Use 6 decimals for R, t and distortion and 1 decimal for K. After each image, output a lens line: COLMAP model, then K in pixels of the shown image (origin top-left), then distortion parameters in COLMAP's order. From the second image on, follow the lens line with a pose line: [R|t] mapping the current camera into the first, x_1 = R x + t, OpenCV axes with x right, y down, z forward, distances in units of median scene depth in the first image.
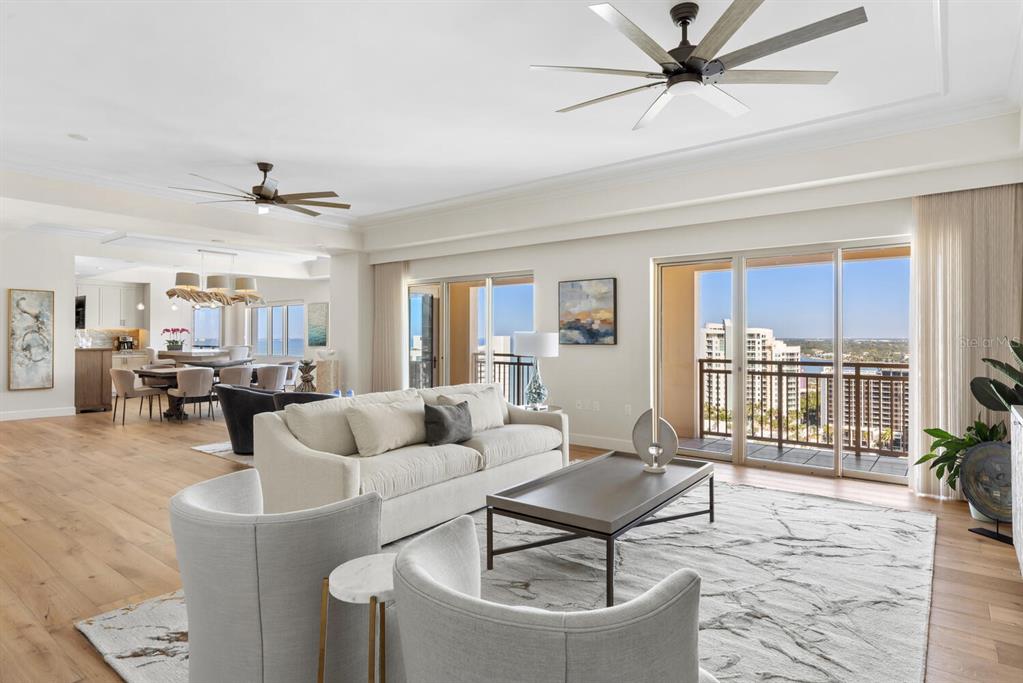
lens RADIAL K [[560.4, 0, 516.2], [0, 560.4, 338.3], [0, 0, 1]] dist [-0.002485, 0.003518]
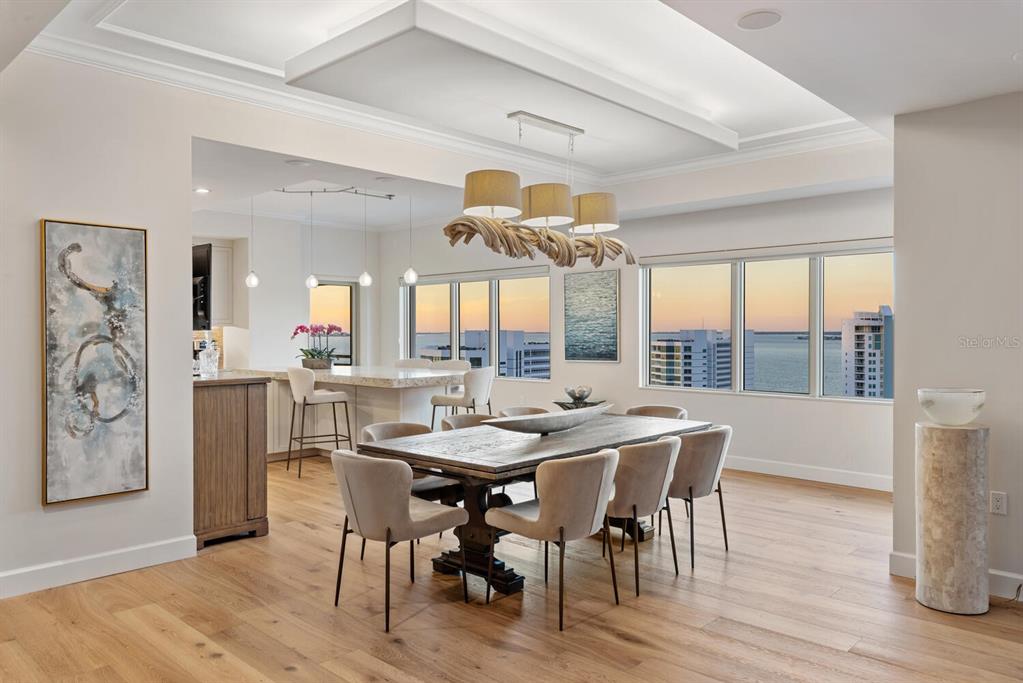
lens RADIAL K [[733.2, 0, 515.8], [0, 733.2, 341.8], [0, 0, 1]] dist [0.001499, -0.004105]
pose [[0.994594, -0.001228, -0.103834, -0.999876], [0.002514, 0.999922, 0.012254, -0.027634], [0.103810, -0.012449, 0.994519, 1.019515]]
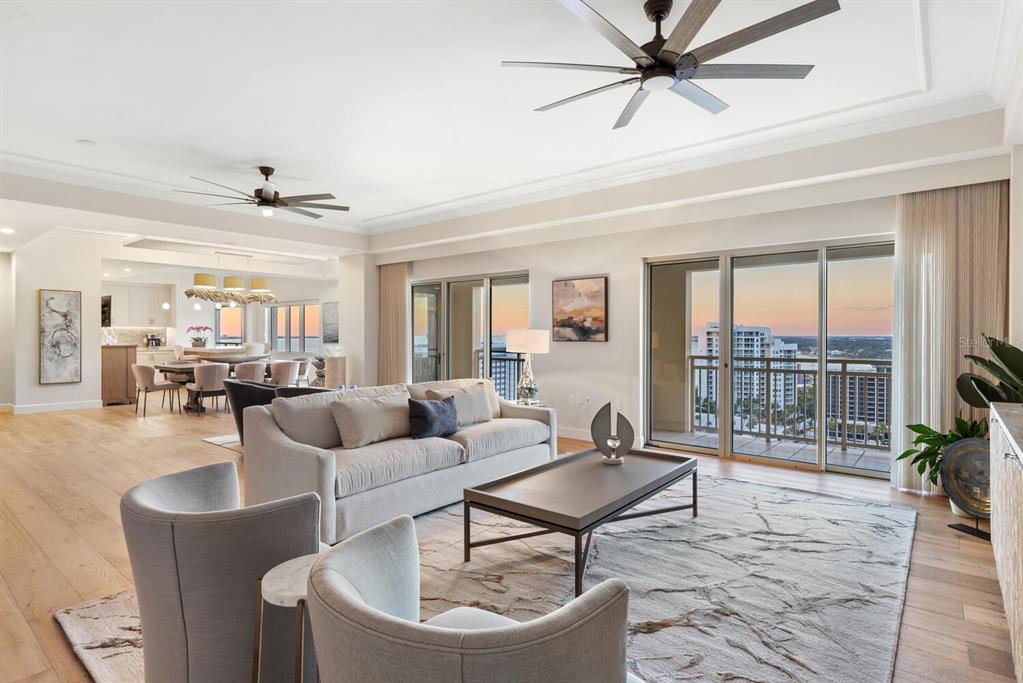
lens RADIAL K [[526.3, 0, 515.8], [0, 526.3, 341.5], [0, 0, 1]] dist [0.000115, 0.000380]
pose [[0.999736, 0.000477, -0.022970, 0.044146], [-0.000248, 0.999950, 0.009973, 0.002087], [0.022973, -0.009964, 0.999686, 0.034256]]
